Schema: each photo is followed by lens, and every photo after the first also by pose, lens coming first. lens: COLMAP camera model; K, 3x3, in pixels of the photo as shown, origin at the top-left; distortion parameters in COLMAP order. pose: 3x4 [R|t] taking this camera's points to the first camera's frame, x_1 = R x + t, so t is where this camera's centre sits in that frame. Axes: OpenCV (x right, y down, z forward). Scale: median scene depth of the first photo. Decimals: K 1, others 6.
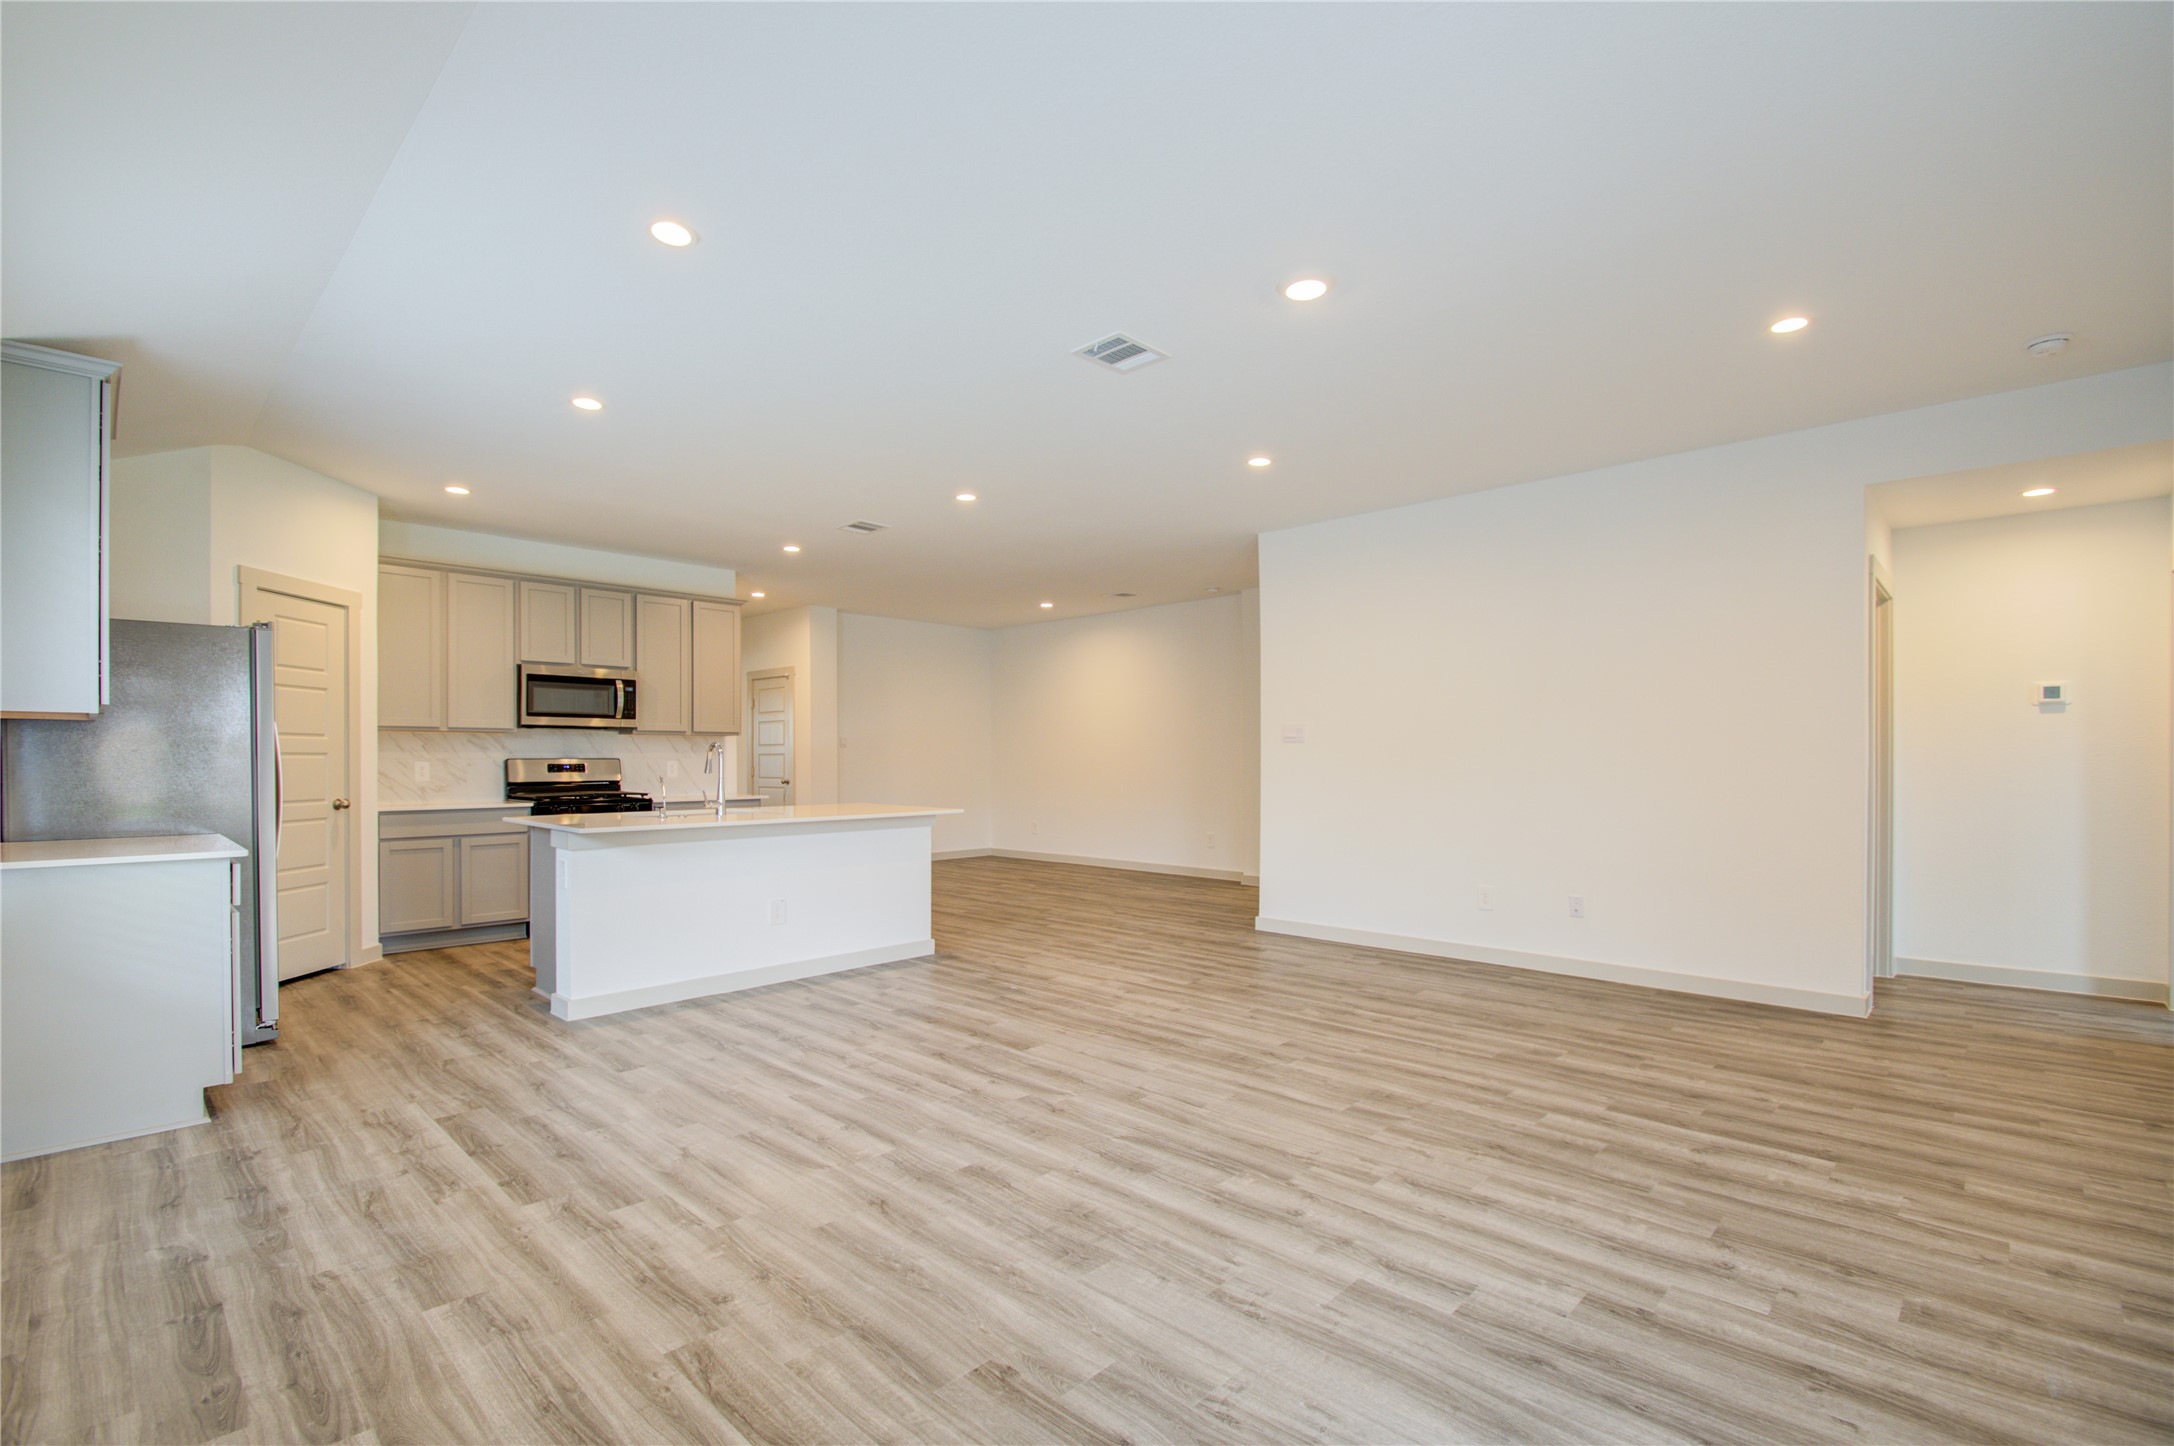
lens RADIAL K [[964.3, 0, 1100.1], [0, 964.3, 750.4], [0, 0, 1]] dist [0.001252, -0.010393]
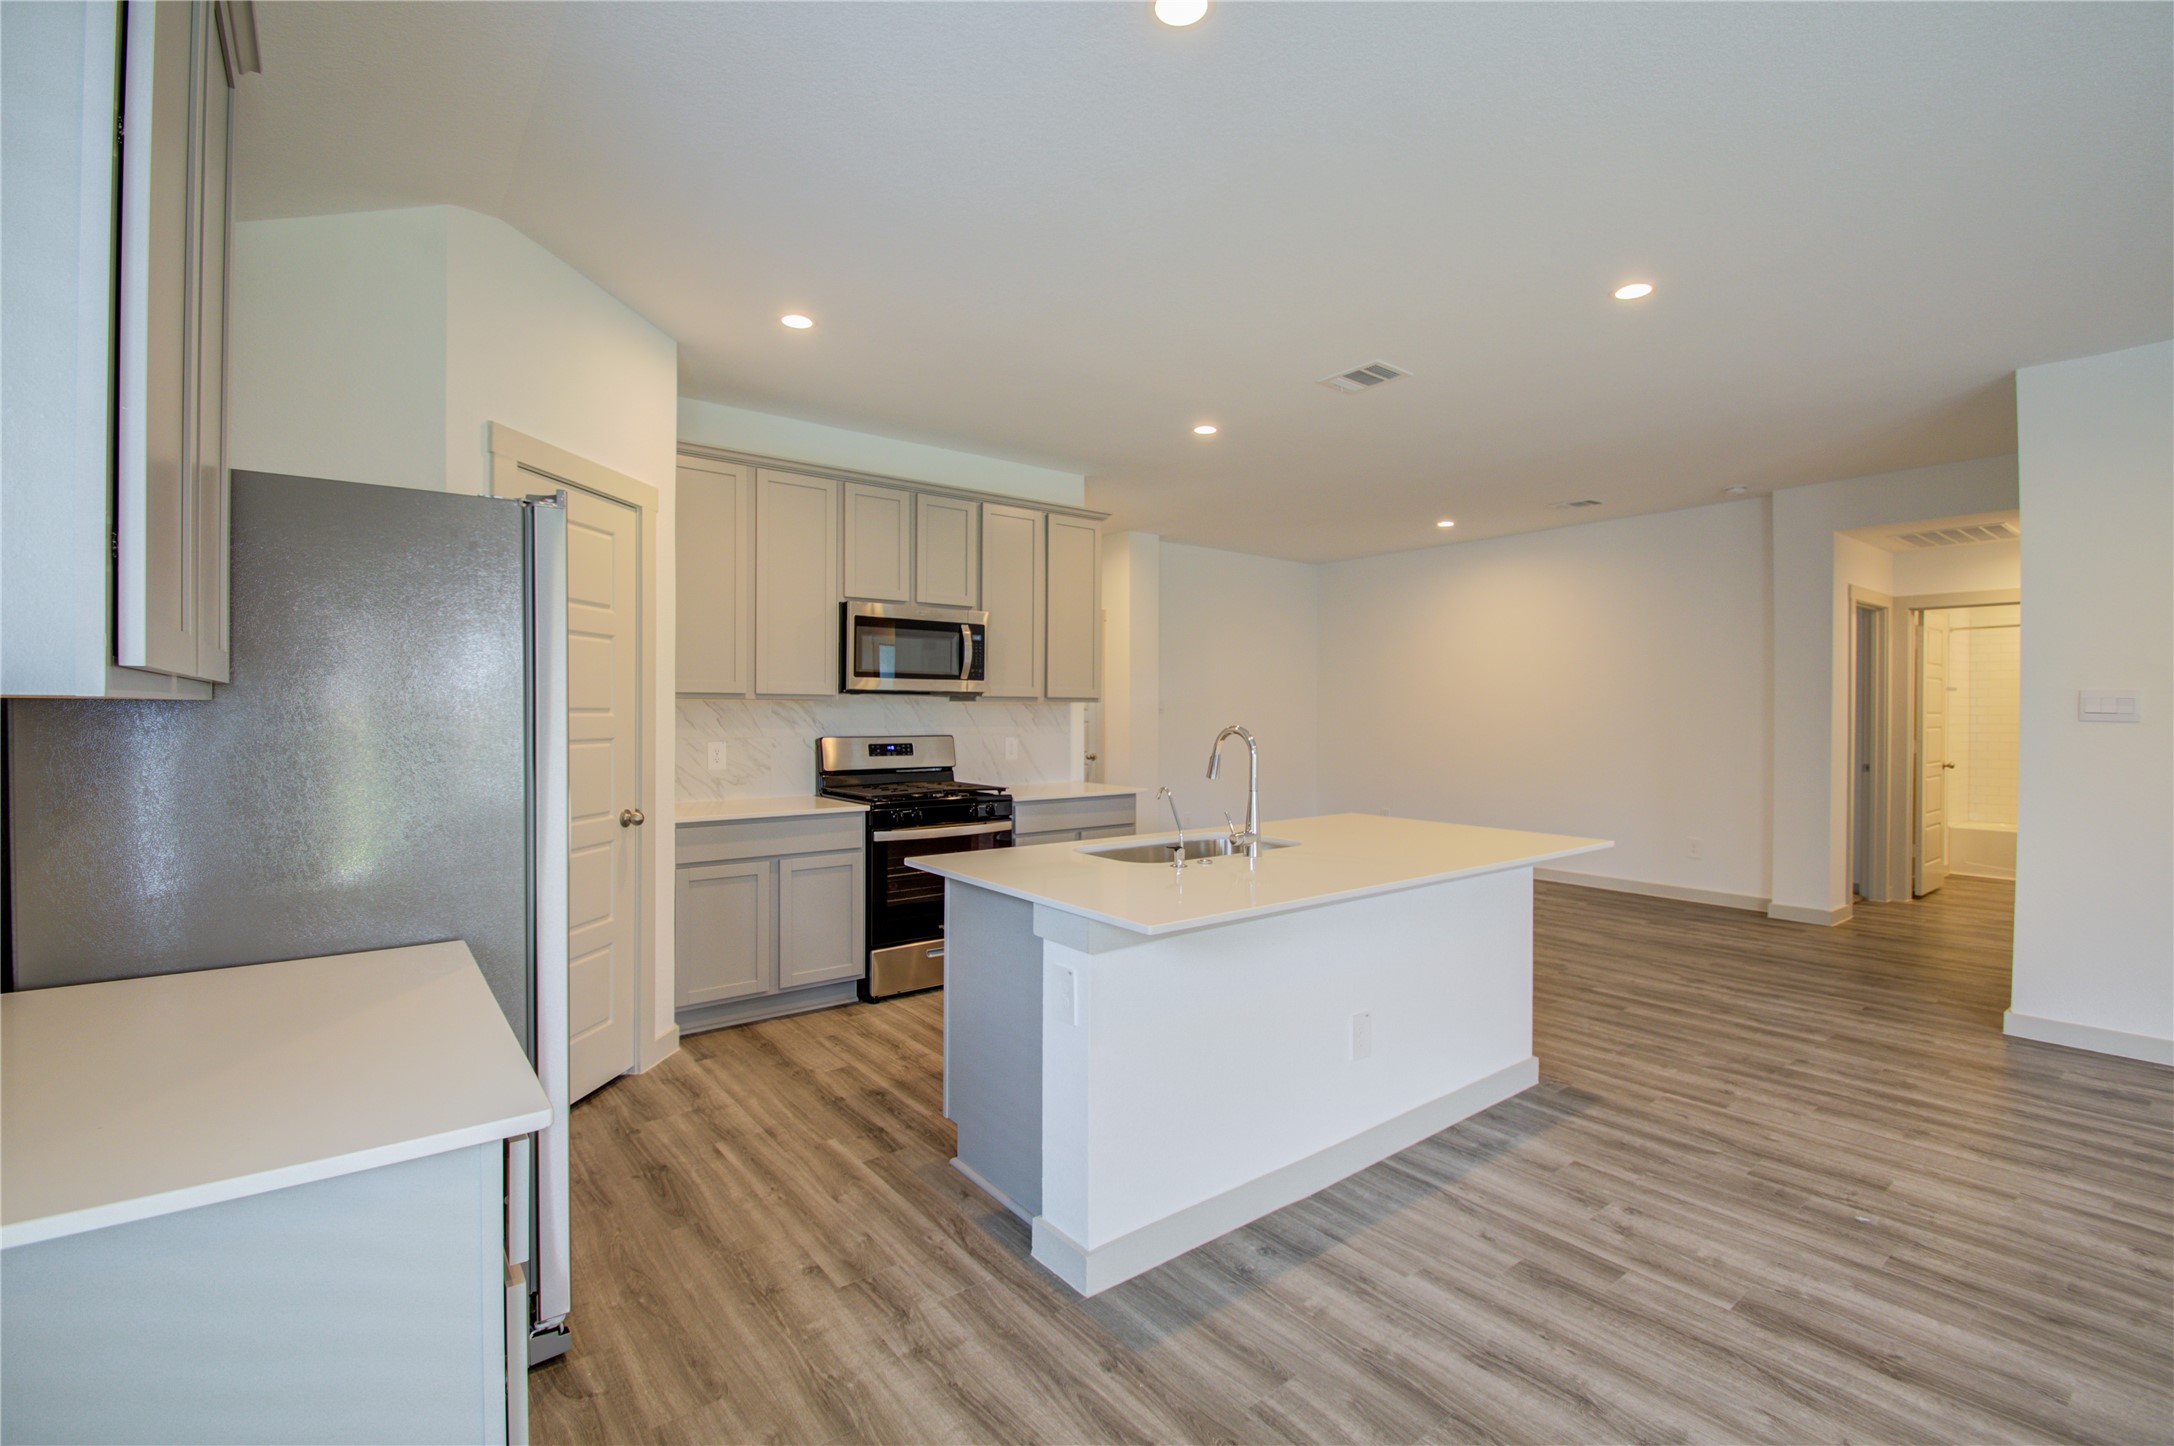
lens RADIAL K [[964.3, 0, 1089.7], [0, 964.3, 705.4], [0, 0, 1]] dist [0.001252, -0.010393]
pose [[0.987347, 0.004518, -0.158509, -0.402322], [-0.004170, 0.999988, 0.002528, -0.022015], [0.158518, -0.001836, 0.987354, 0.433127]]
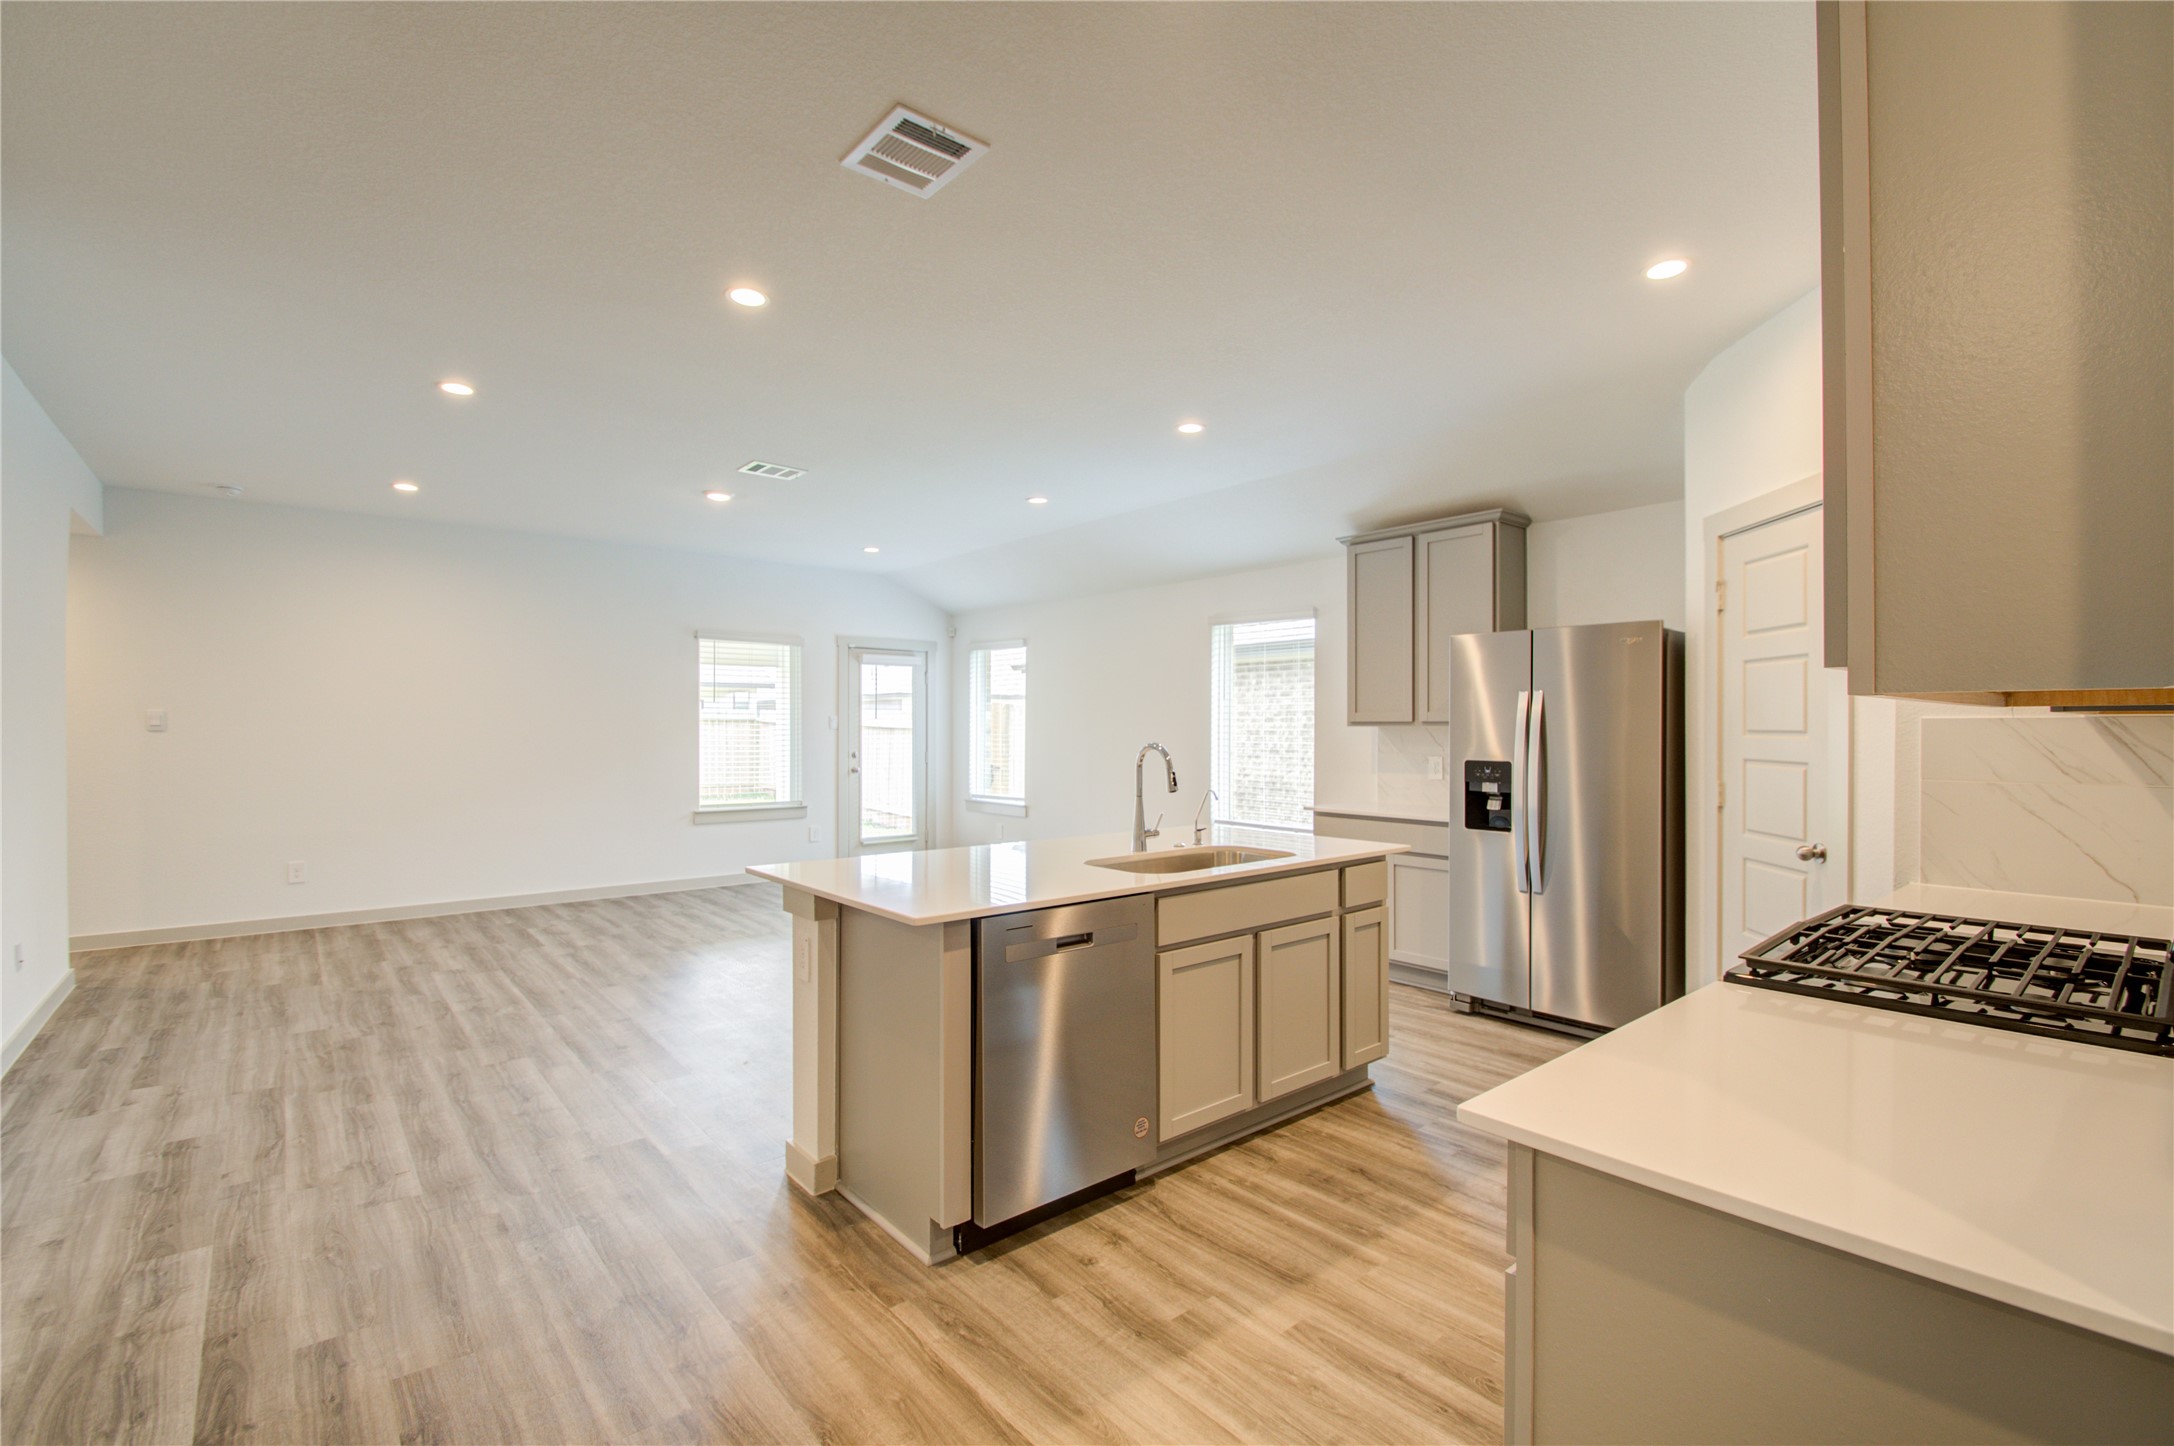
lens RADIAL K [[964.3, 0, 1079.5], [0, 964.3, 717.2], [0, 0, 1]] dist [0.001252, -0.010393]
pose [[-0.990557, 0.001876, 0.137090, -0.451028], [-0.000581, 0.999840, -0.017883, -0.016567], [-0.137102, -0.017794, -0.990397, 1.697323]]
